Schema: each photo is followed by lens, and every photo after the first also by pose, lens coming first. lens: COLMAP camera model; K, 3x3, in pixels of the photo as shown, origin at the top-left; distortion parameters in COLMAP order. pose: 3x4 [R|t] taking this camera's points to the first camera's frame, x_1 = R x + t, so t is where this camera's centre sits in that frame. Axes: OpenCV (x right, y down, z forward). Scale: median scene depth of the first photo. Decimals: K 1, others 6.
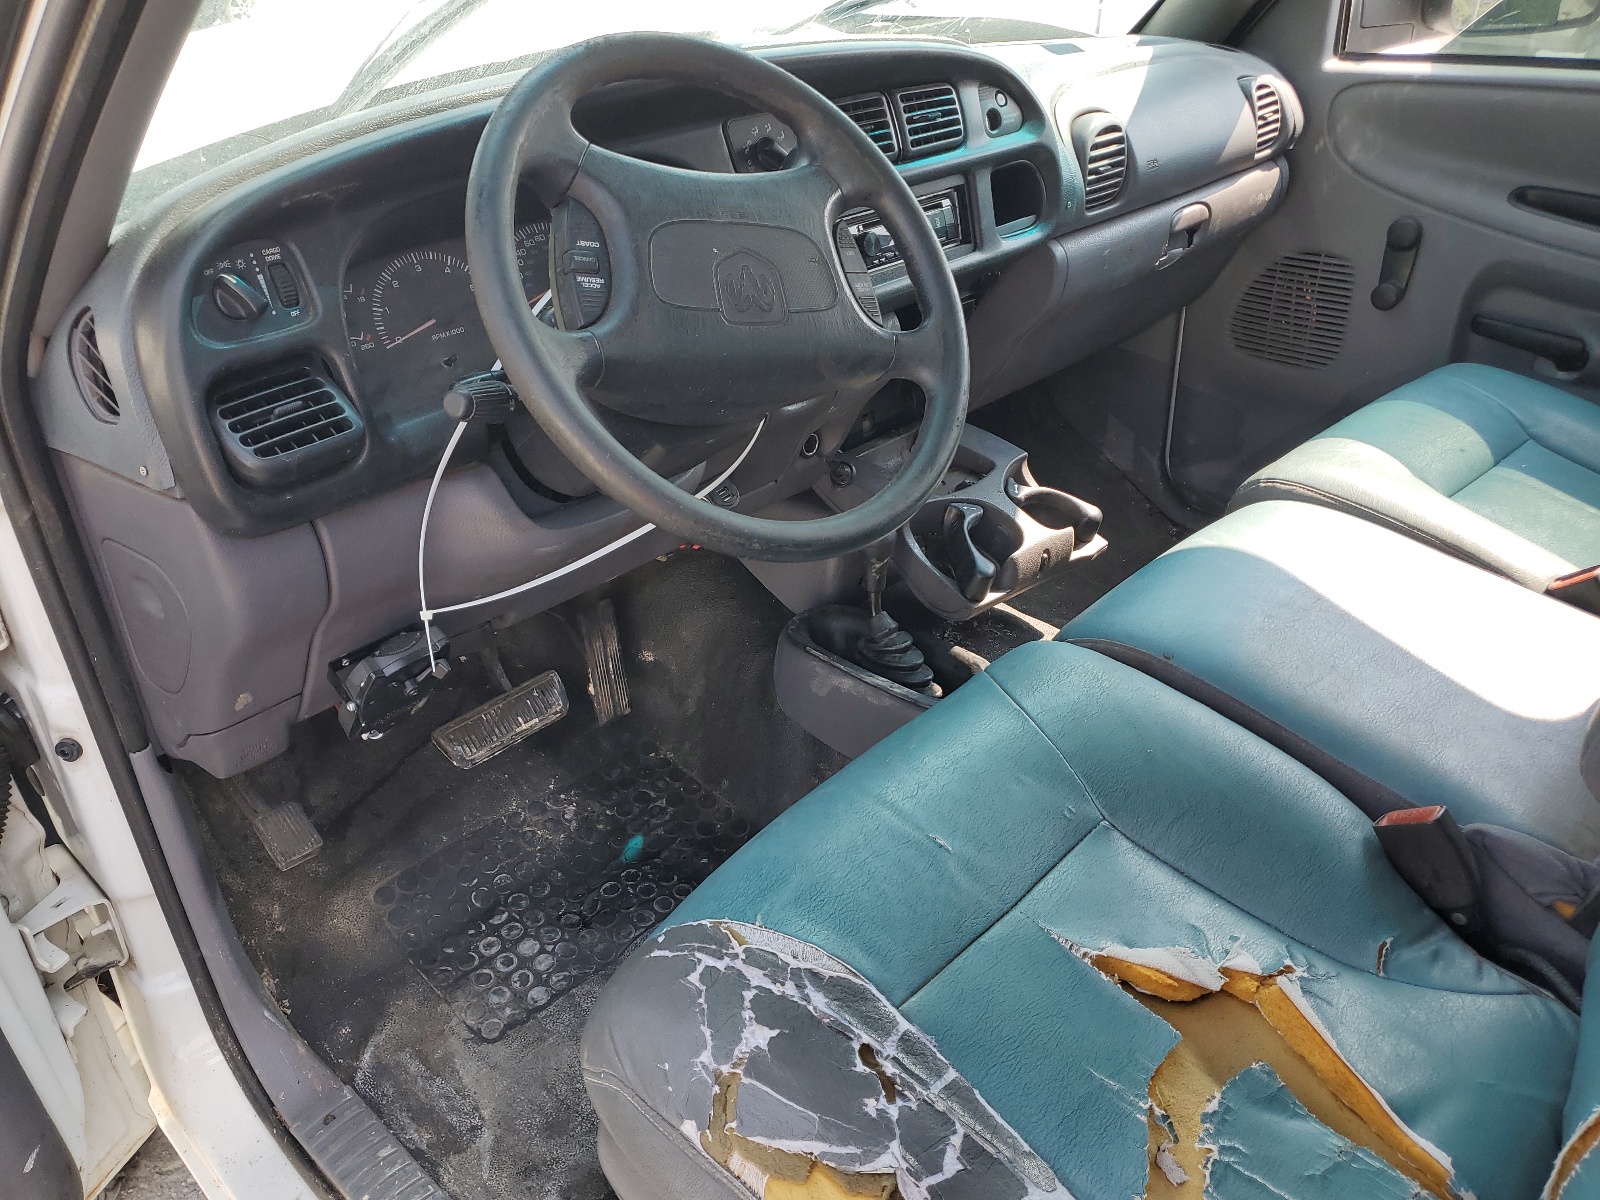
lens RADIAL K [[1230.3, 0, 800.0], [0, 1230.3, 600.0], [0, 0, 1]] dist [-0.005671, -0.000509]
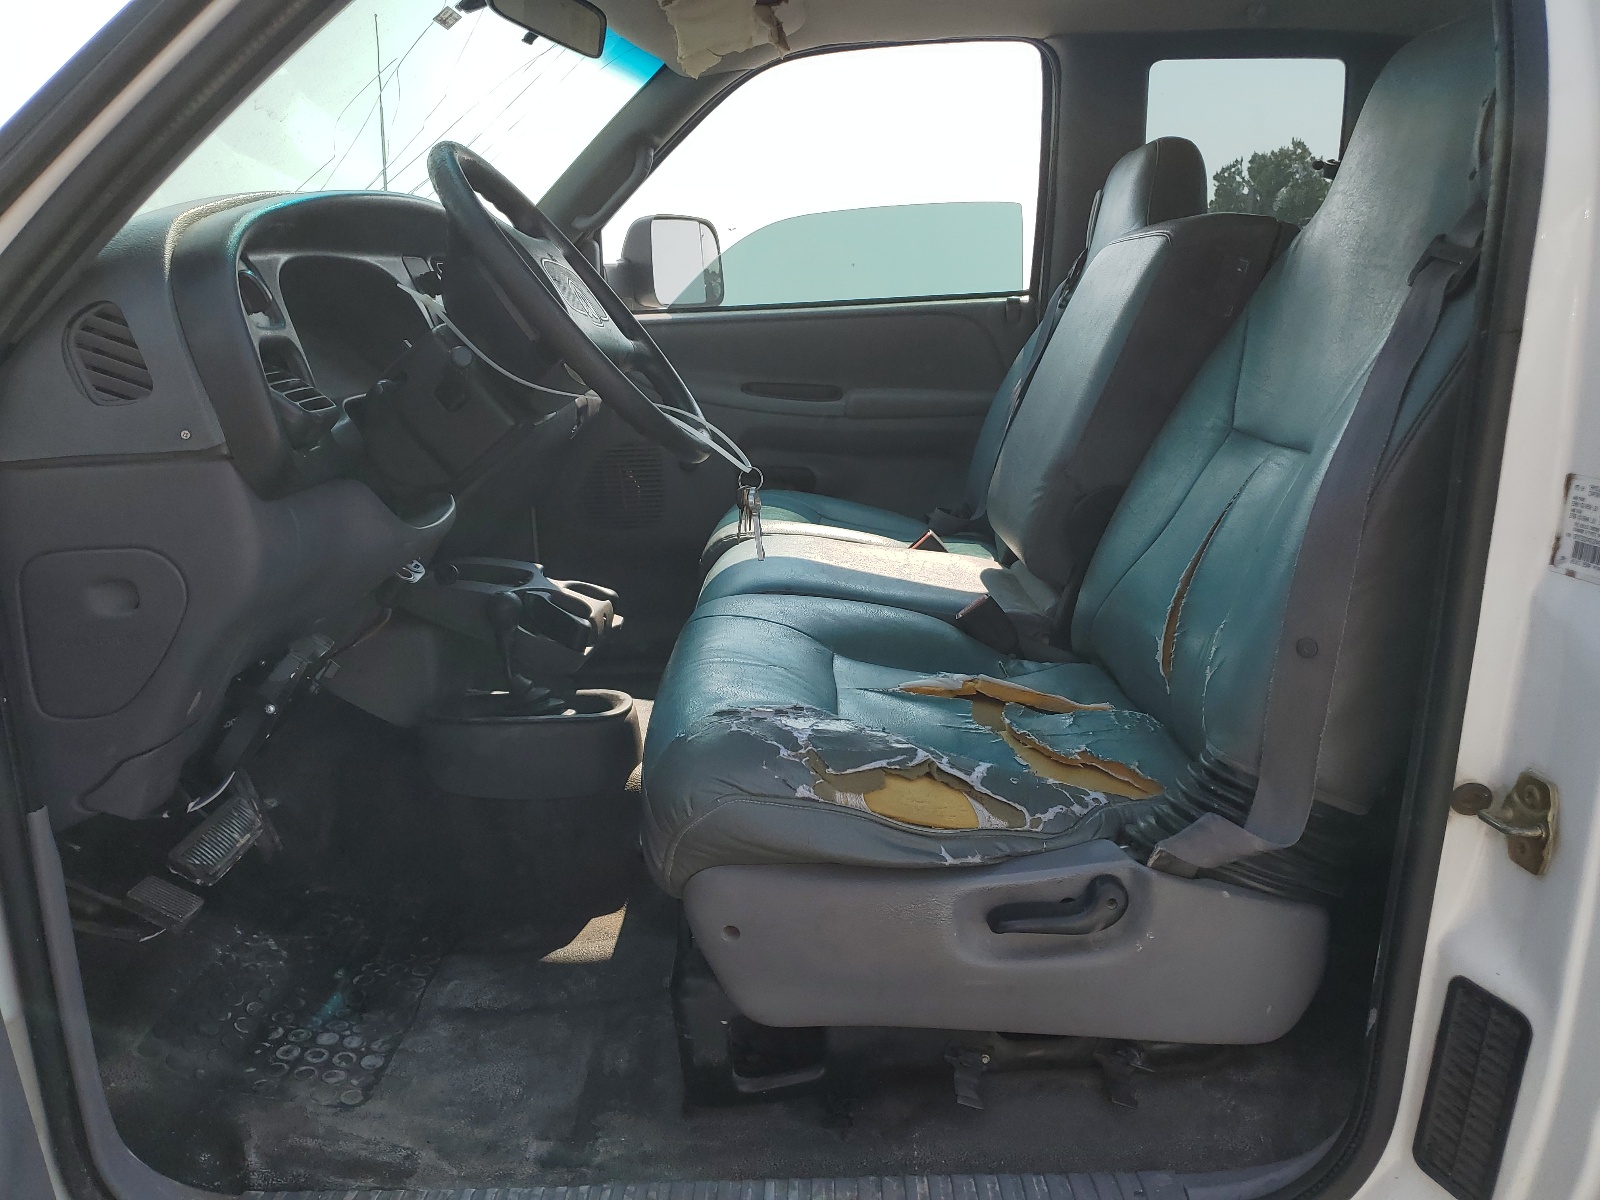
lens RADIAL K [[1230.3, 0, 800.0], [0, 1230.3, 600.0], [0, 0, 1]] dist [-0.005671, -0.000509]
pose [[0.725176, -0.144332, 0.673267, -0.582553], [0.343968, 0.922977, -0.172624, 0.270320], [-0.596494, 0.356765, 0.718967, -0.054460]]
